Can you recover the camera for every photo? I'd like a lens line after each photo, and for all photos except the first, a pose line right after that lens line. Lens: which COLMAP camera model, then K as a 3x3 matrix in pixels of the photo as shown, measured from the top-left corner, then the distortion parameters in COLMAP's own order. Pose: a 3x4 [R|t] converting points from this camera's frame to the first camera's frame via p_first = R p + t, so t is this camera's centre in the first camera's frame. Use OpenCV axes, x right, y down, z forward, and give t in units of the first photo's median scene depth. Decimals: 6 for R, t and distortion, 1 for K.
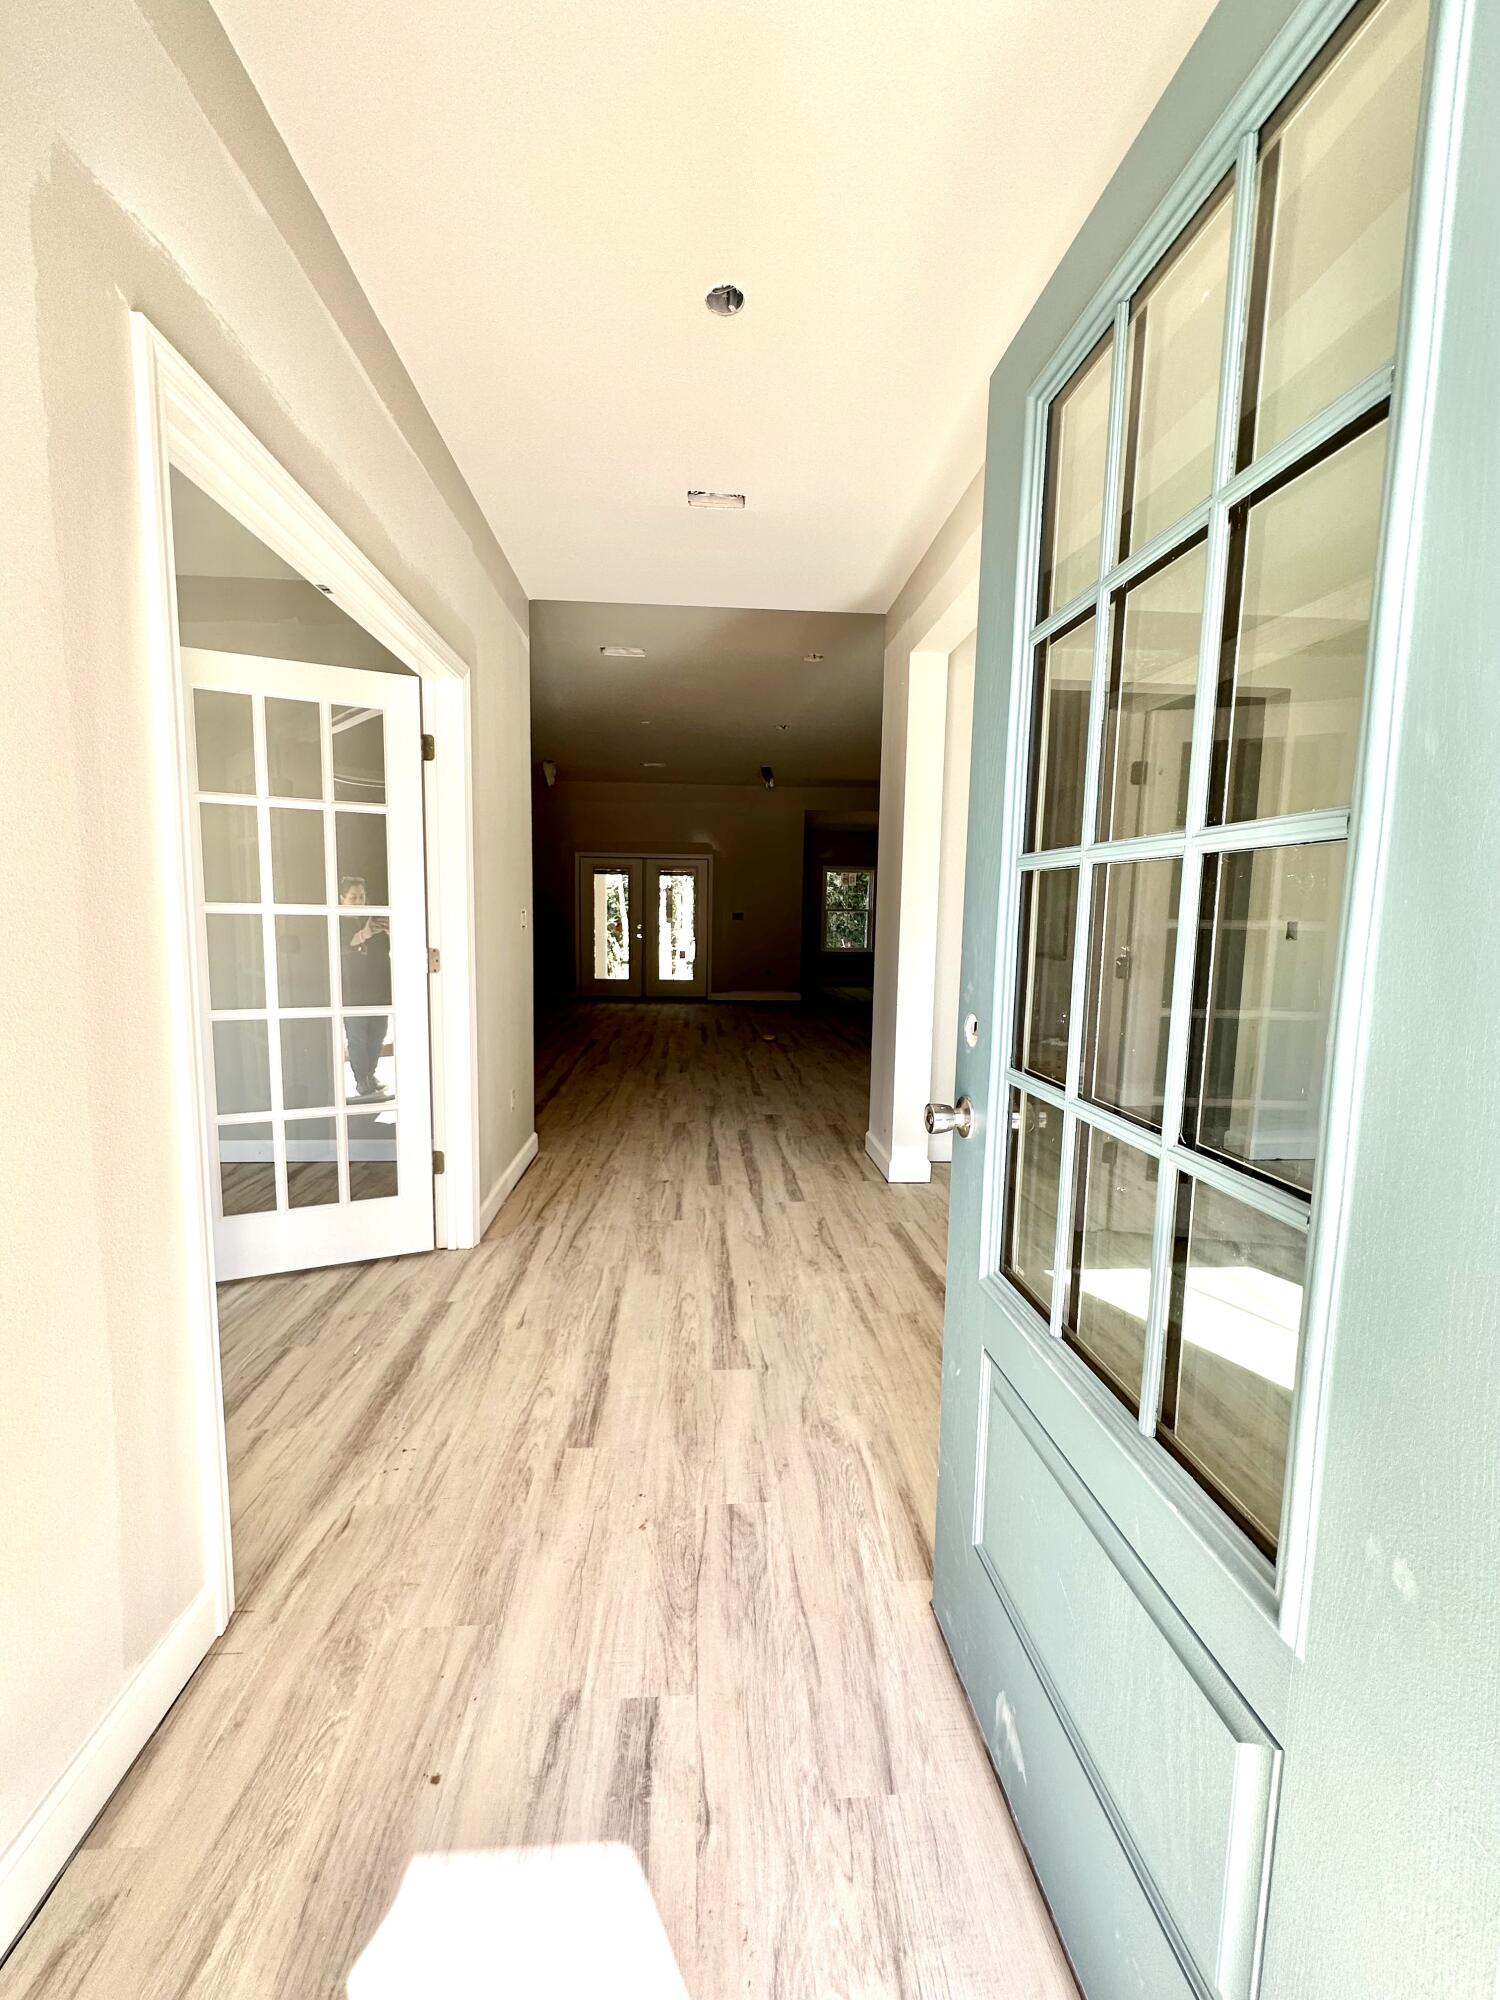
lens RADIAL K [[815.7, 0, 744.5], [0, 815.7, 1006.8], [0, 0, 1]] dist [0.003995, -0.000234]
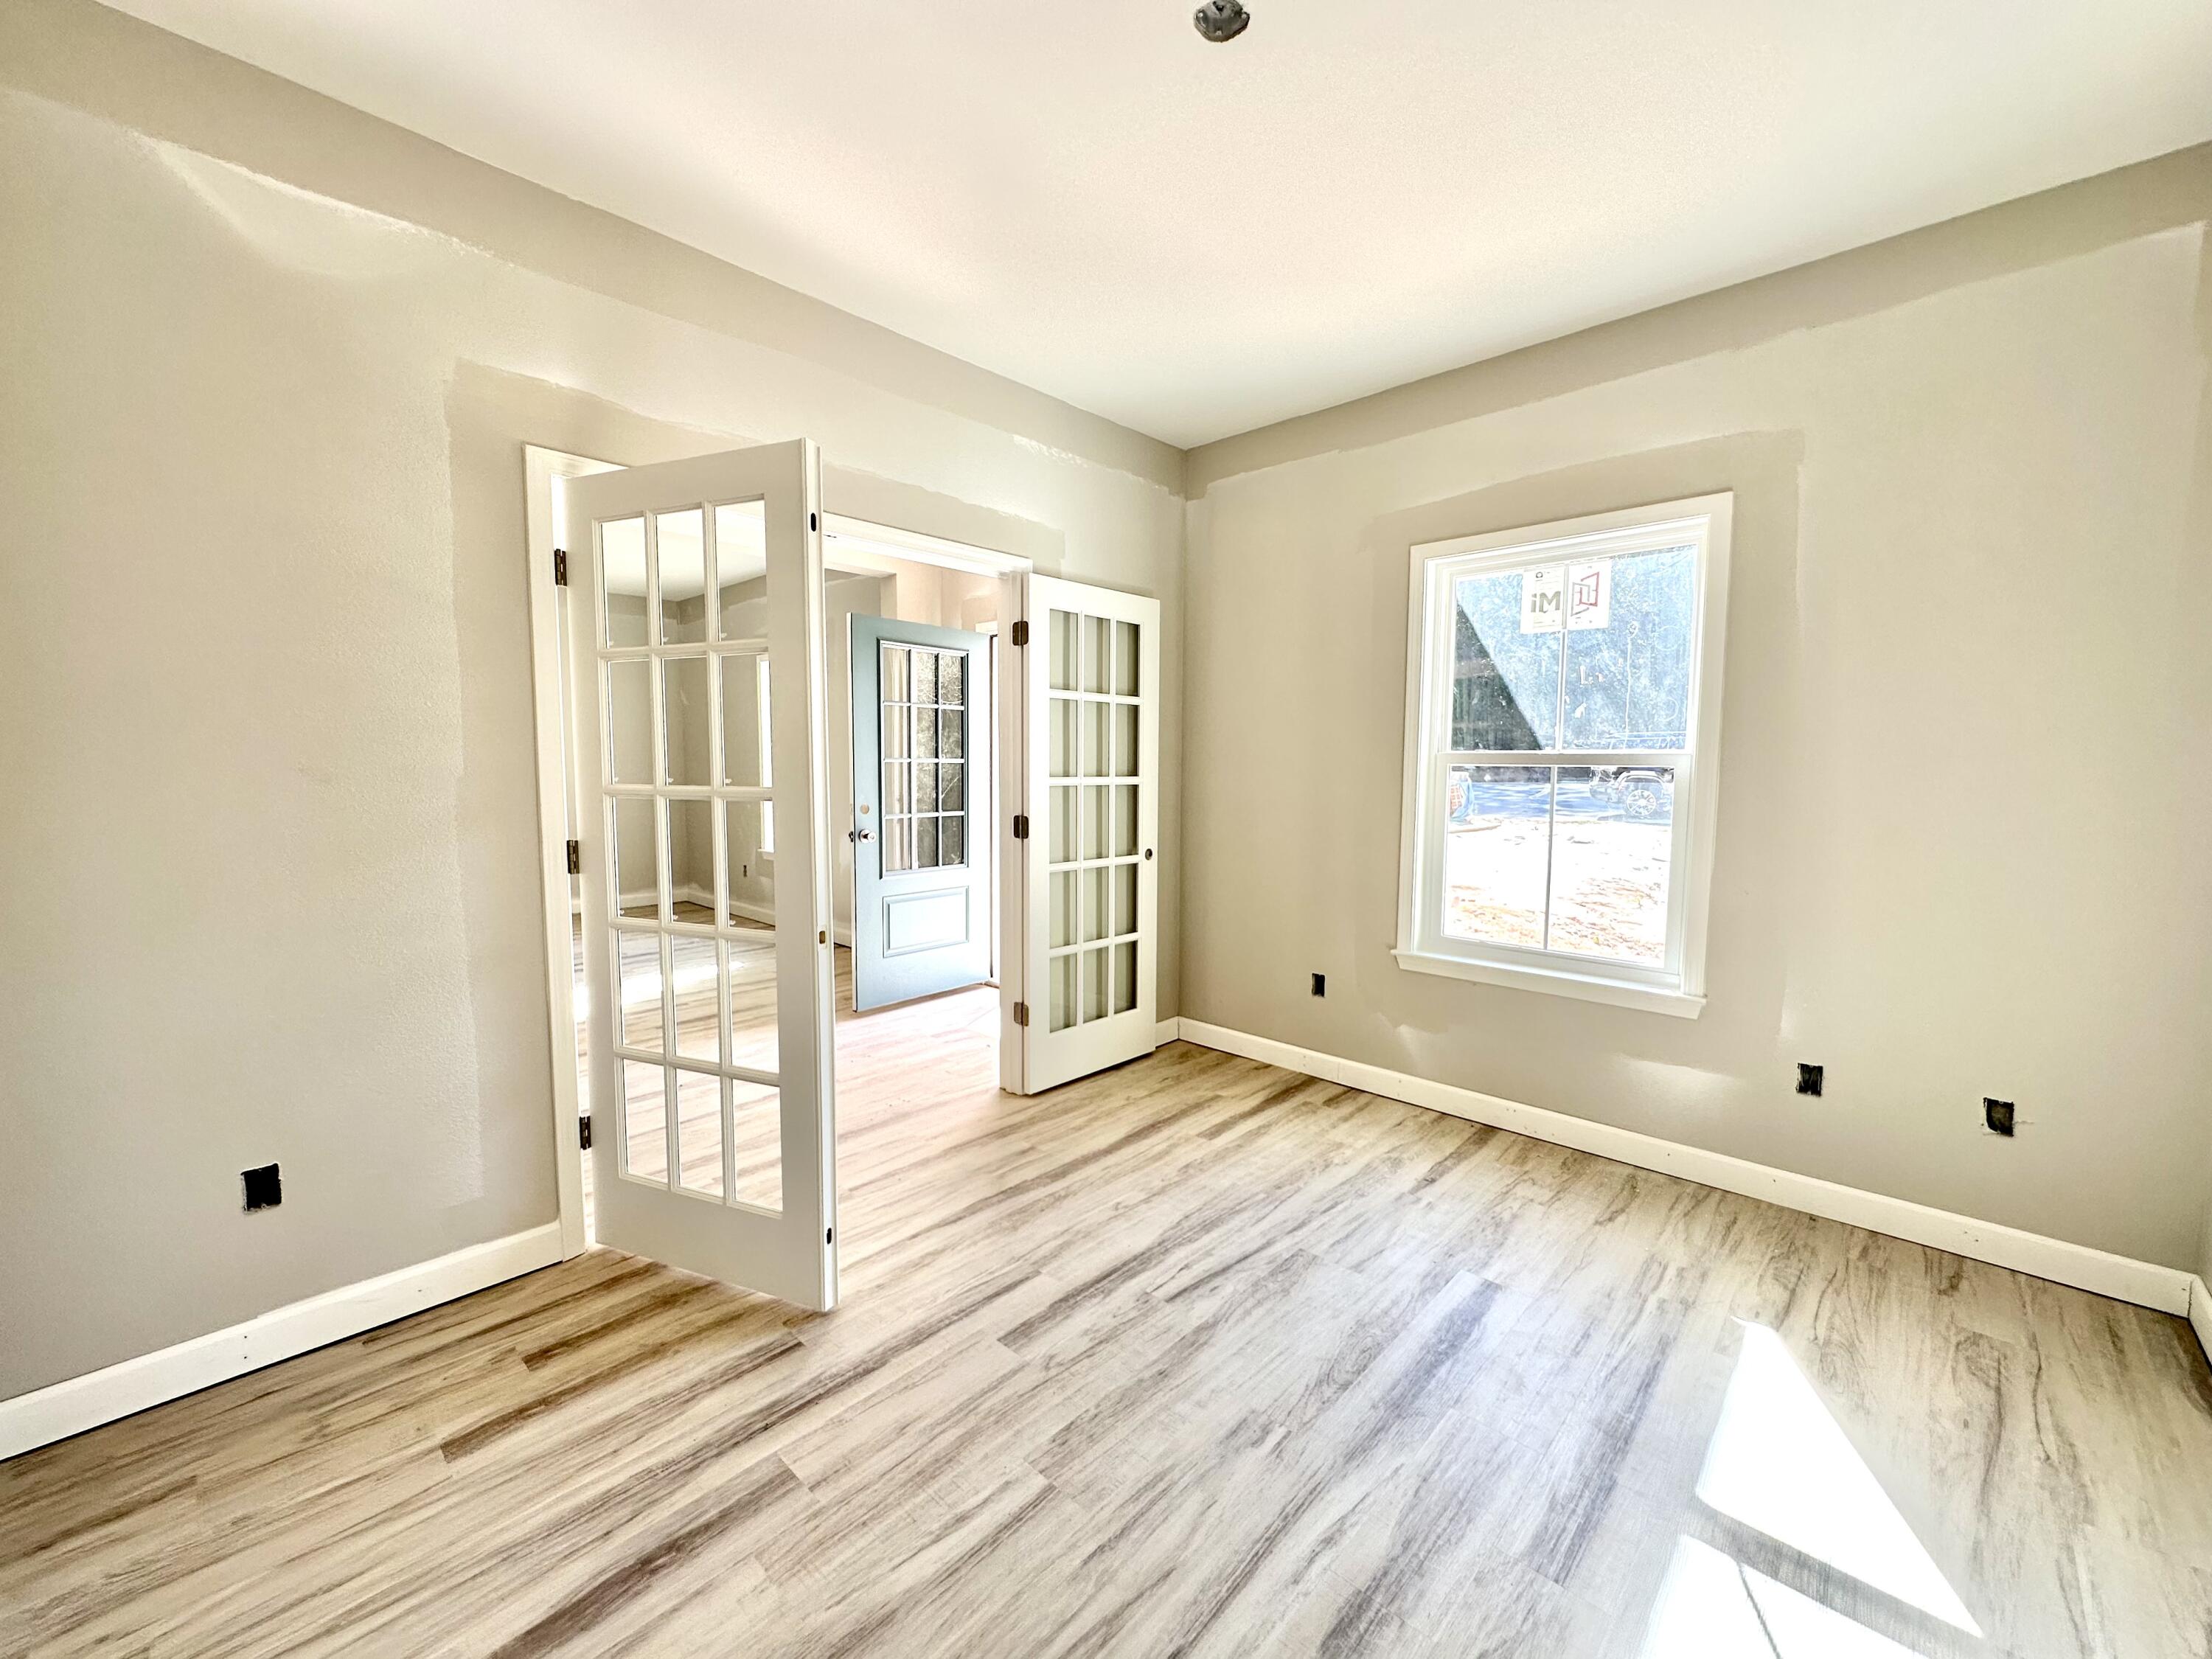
lens RADIAL K [[902.2, 0, 1101.7], [0, 902.2, 829.1], [0, 0, 1]] dist [0.003995, -0.000234]
pose [[-0.688775, -0.076284, 0.720951, -2.202128], [0.066201, 0.983676, 0.167330, -0.319841], [-0.721947, 0.162980, -0.672481, 2.024141]]
